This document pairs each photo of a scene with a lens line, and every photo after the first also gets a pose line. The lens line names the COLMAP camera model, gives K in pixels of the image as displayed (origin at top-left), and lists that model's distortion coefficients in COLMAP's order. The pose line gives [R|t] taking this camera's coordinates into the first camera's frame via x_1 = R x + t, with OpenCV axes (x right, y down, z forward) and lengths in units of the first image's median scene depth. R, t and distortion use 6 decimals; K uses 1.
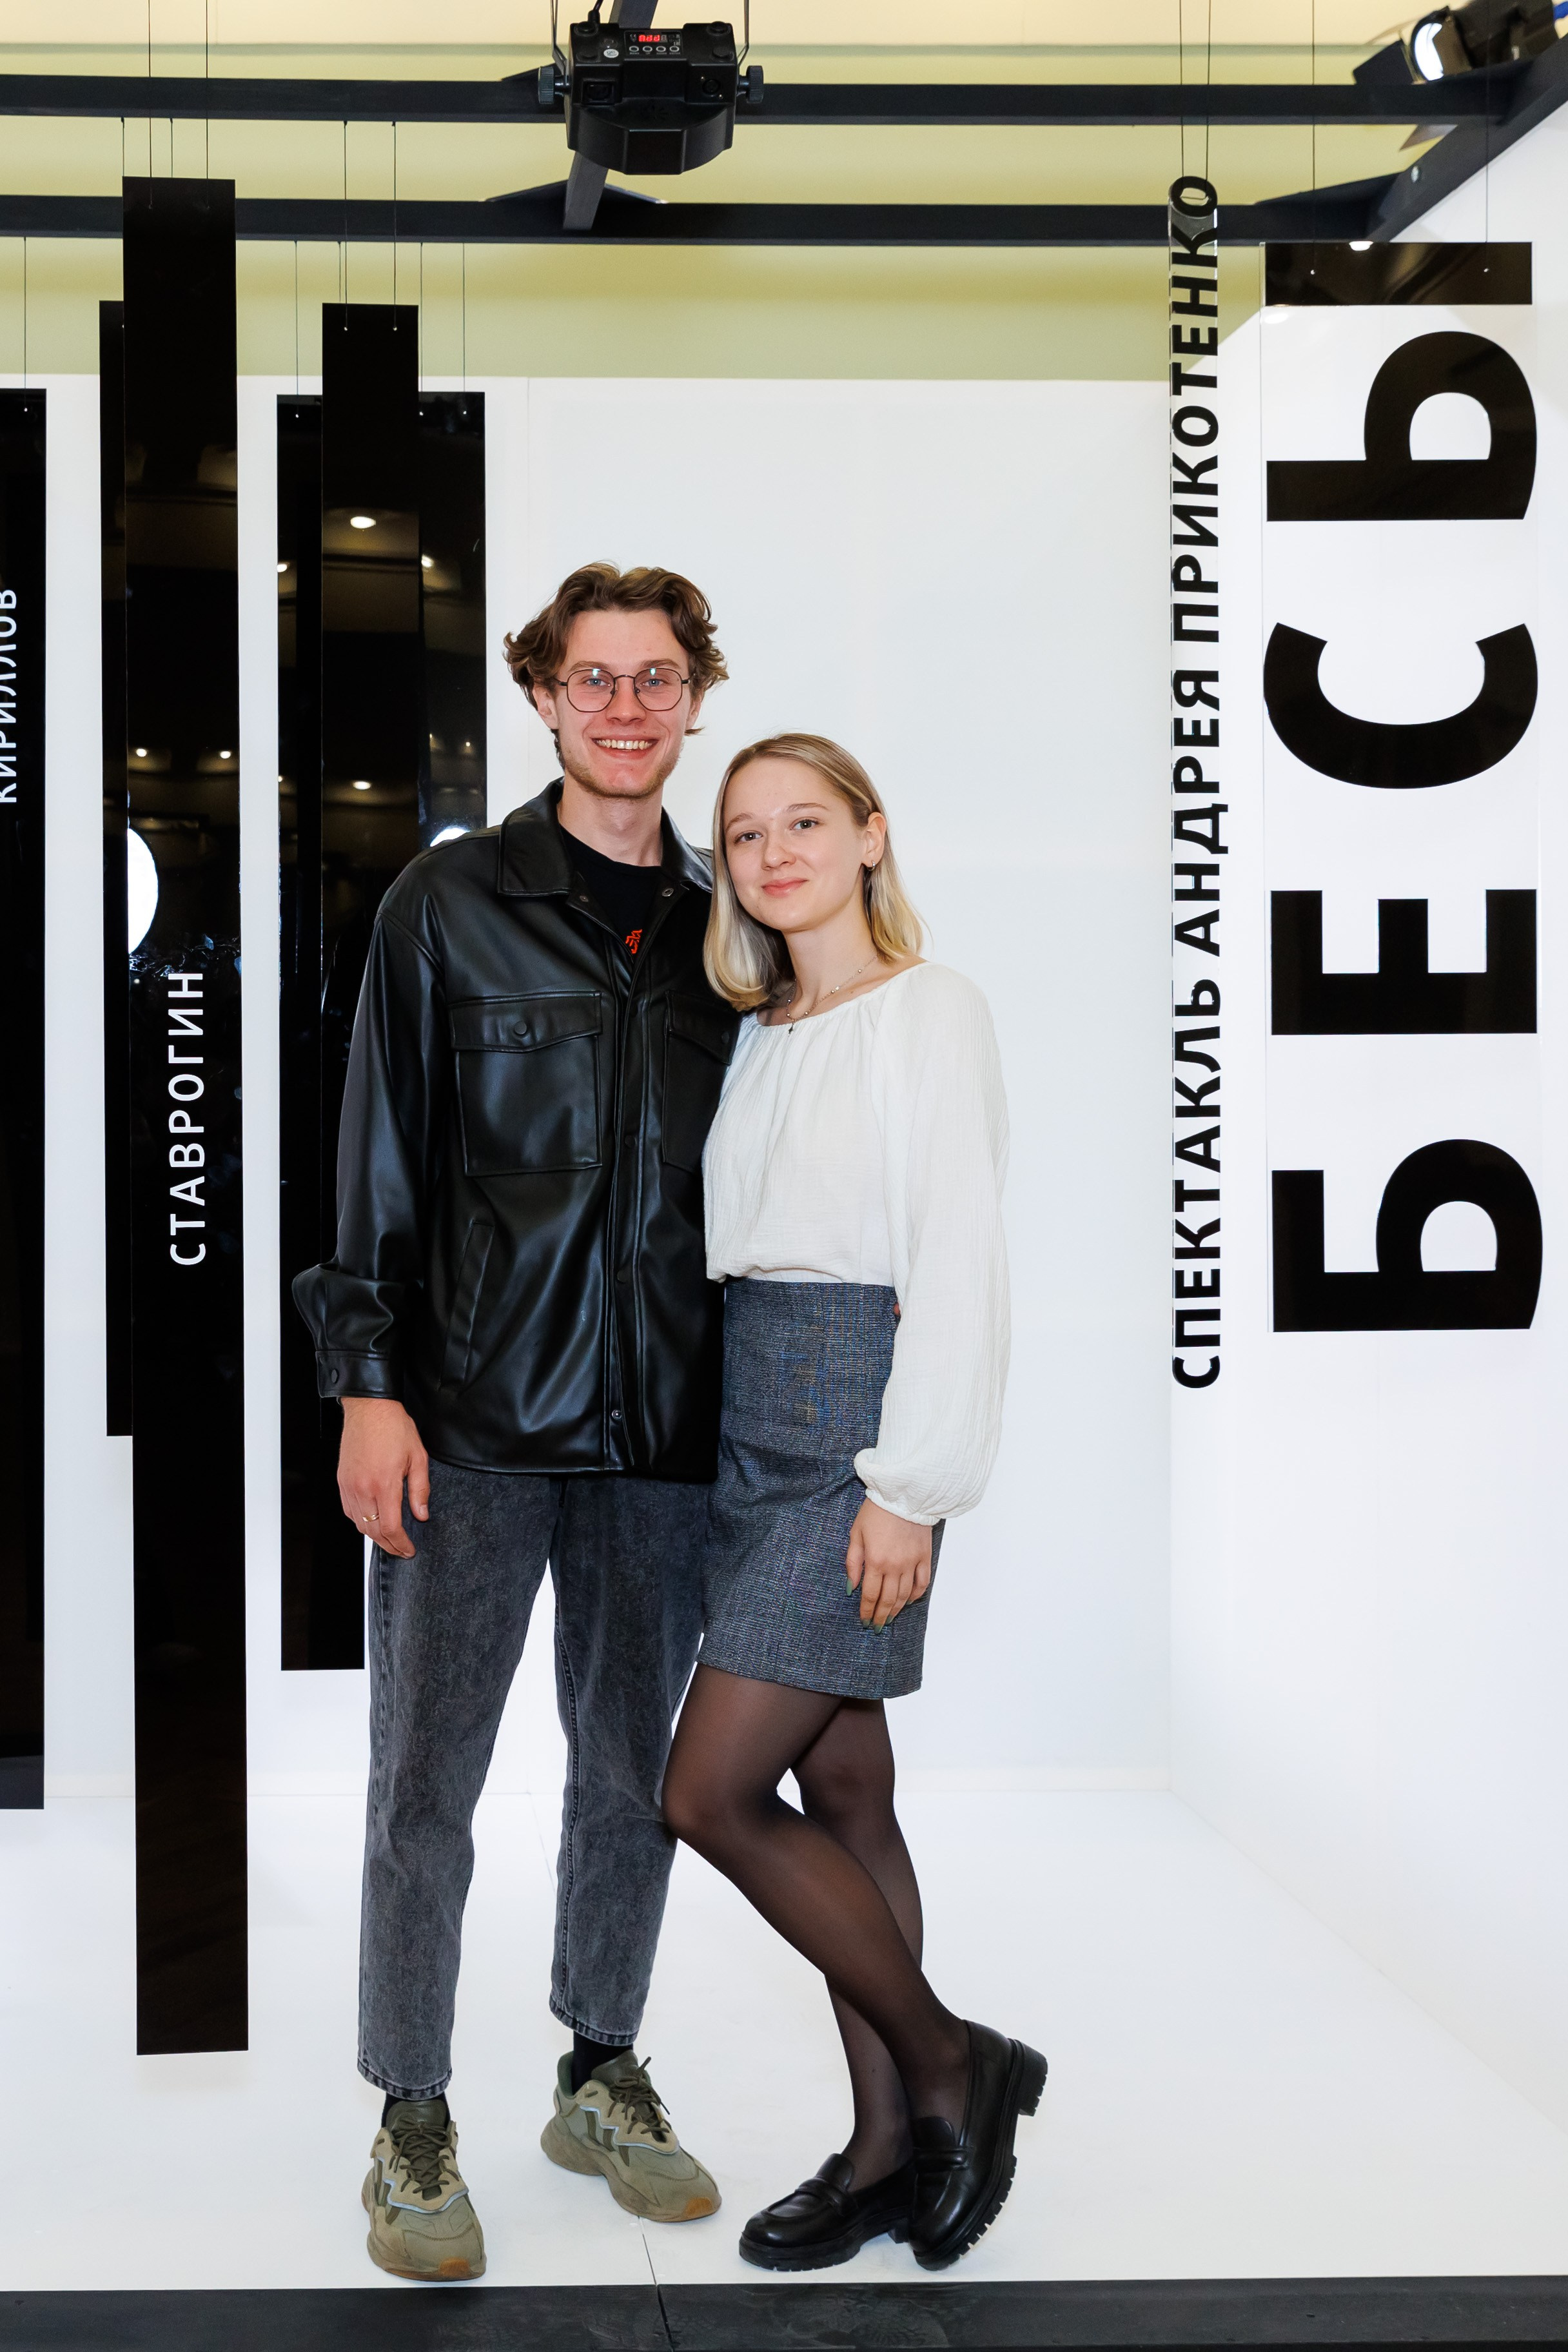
lens RADIAL K [[3347.6, 0, 431.5], [0, 3347.6, 1151.7], [0, 0, 1]] dist [0.007223, 0.000000]
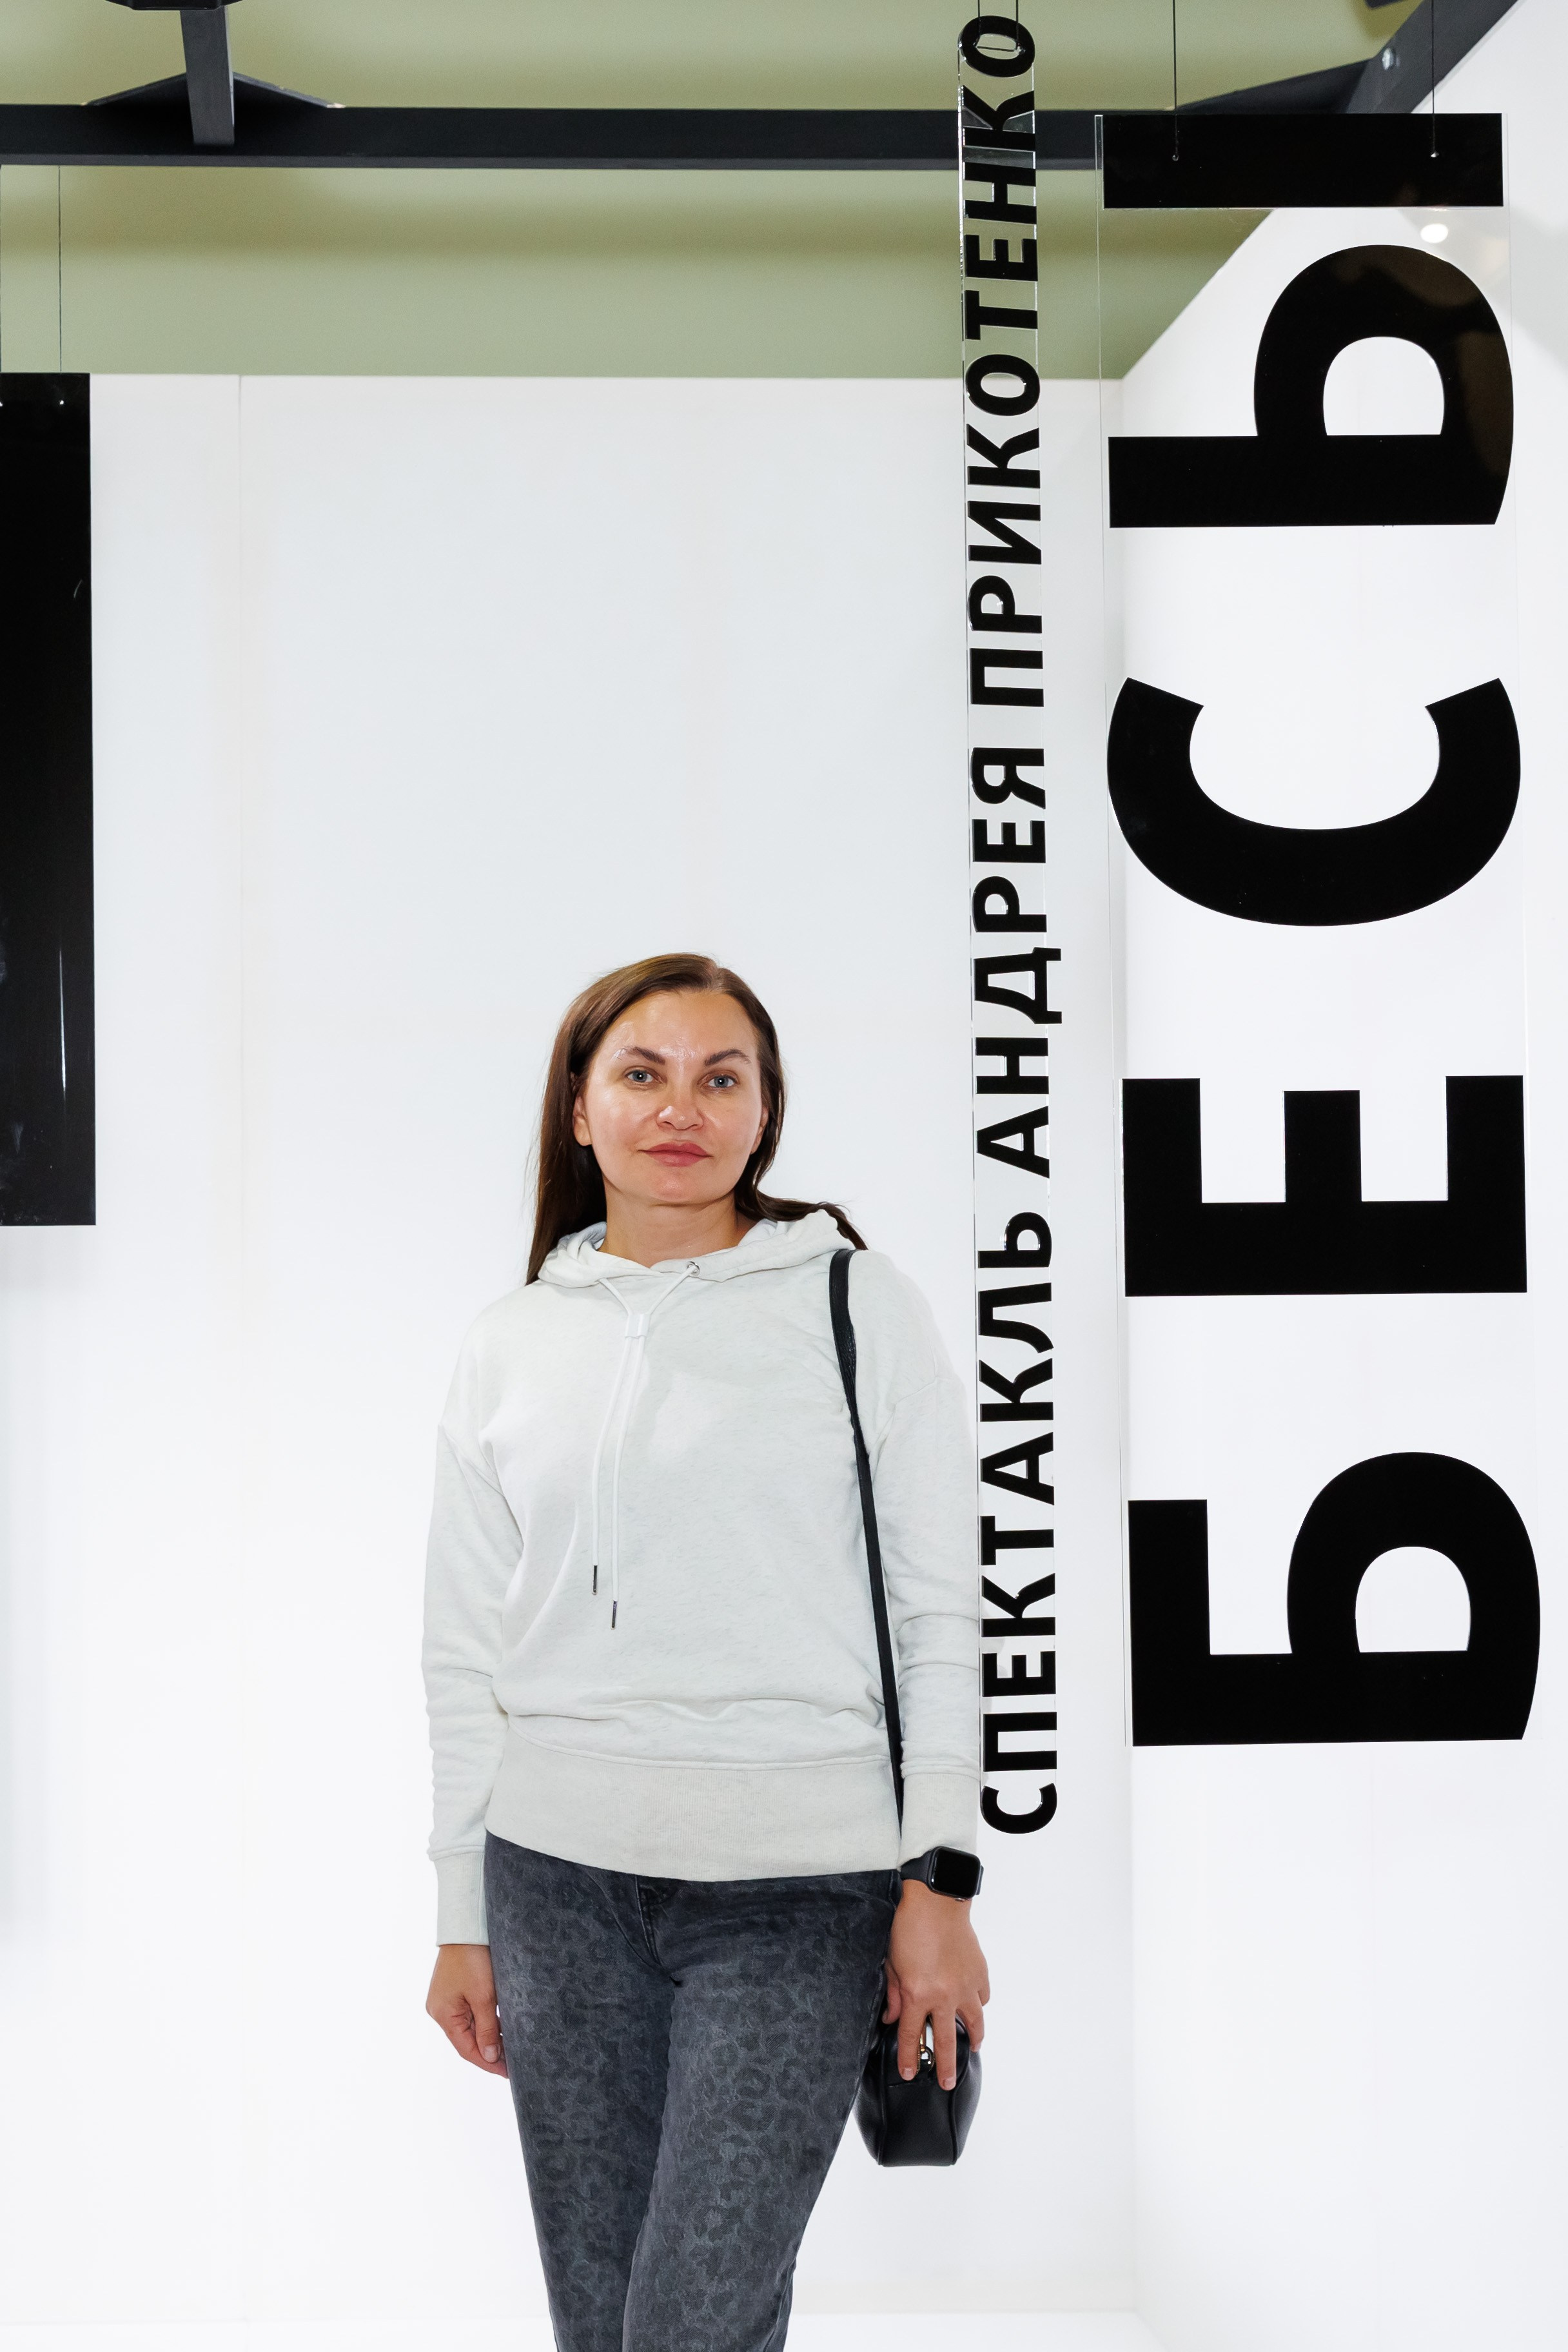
lens RADIAL K [[3921.8, 0, 621.2], [0, 3921.8, 1189.1], [0, 0, 1]] dist [0.013151, 0.000000]
pose [[0.999127, -0.003784, 0.041595, 0.118746], [0.005752, 0.998864, -0.047296, -0.019889], [-0.041369, 0.047494, 0.998015, 0.229661]]
